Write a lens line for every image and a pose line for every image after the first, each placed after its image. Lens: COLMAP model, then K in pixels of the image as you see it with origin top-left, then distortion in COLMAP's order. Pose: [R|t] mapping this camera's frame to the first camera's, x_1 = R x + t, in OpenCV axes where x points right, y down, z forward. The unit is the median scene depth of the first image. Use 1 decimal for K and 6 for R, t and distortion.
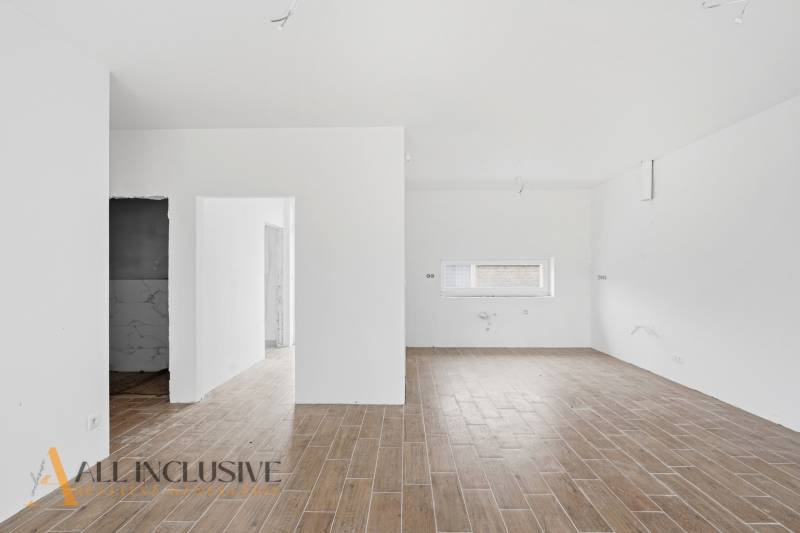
lens RADIAL K [[409.3, 0, 400.0], [0, 409.3, 268.3], [0, 0, 1]] dist [-0.006702, 0.002525]
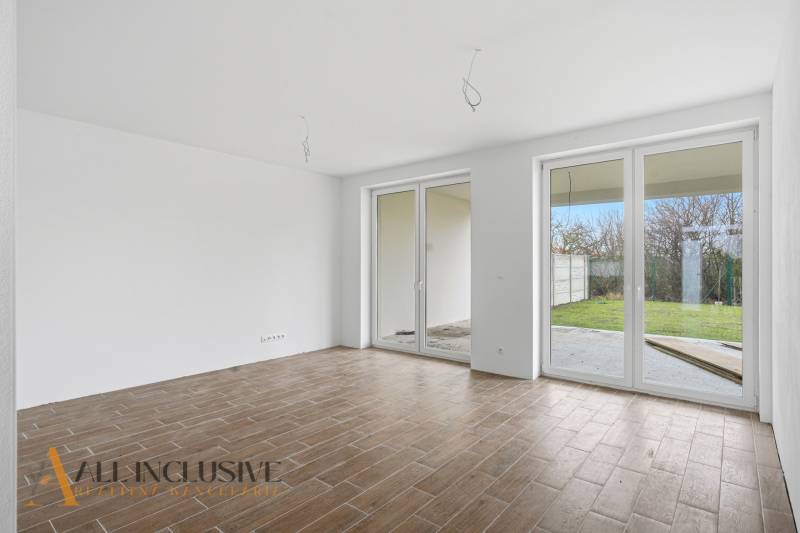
lens RADIAL K [[409.3, 0, 403.3], [0, 409.3, 266.8], [0, 0, 1]] dist [-0.006702, 0.002525]
pose [[-0.788798, -0.002214, 0.614648, -0.627374], [-0.005110, 0.999983, -0.002957, 0.006049], [-0.614631, -0.005473, -0.788796, 1.447500]]
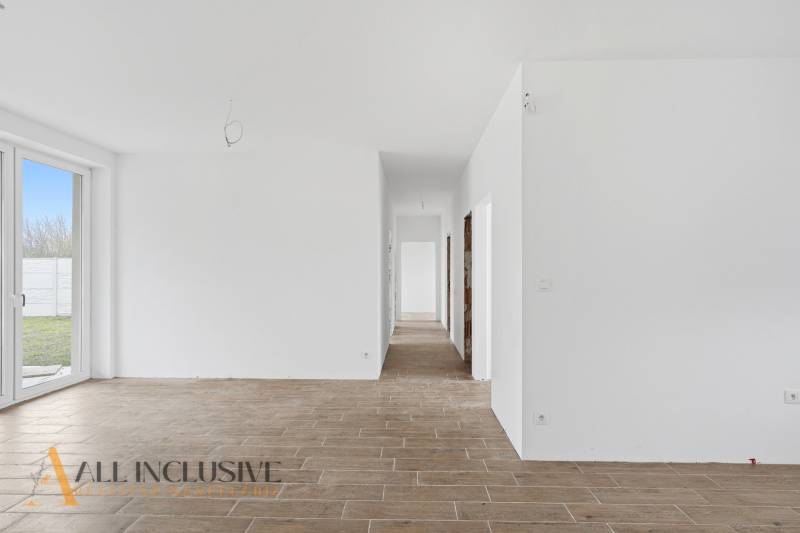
lens RADIAL K [[409.3, 0, 402.2], [0, 409.3, 268.3], [0, 0, 1]] dist [-0.006702, 0.002525]
pose [[-0.001298, -0.006282, -0.999979, 1.015669], [0.005766, 0.999964, -0.006290, 0.000533], [0.999983, -0.005774, -0.001262, 1.106644]]
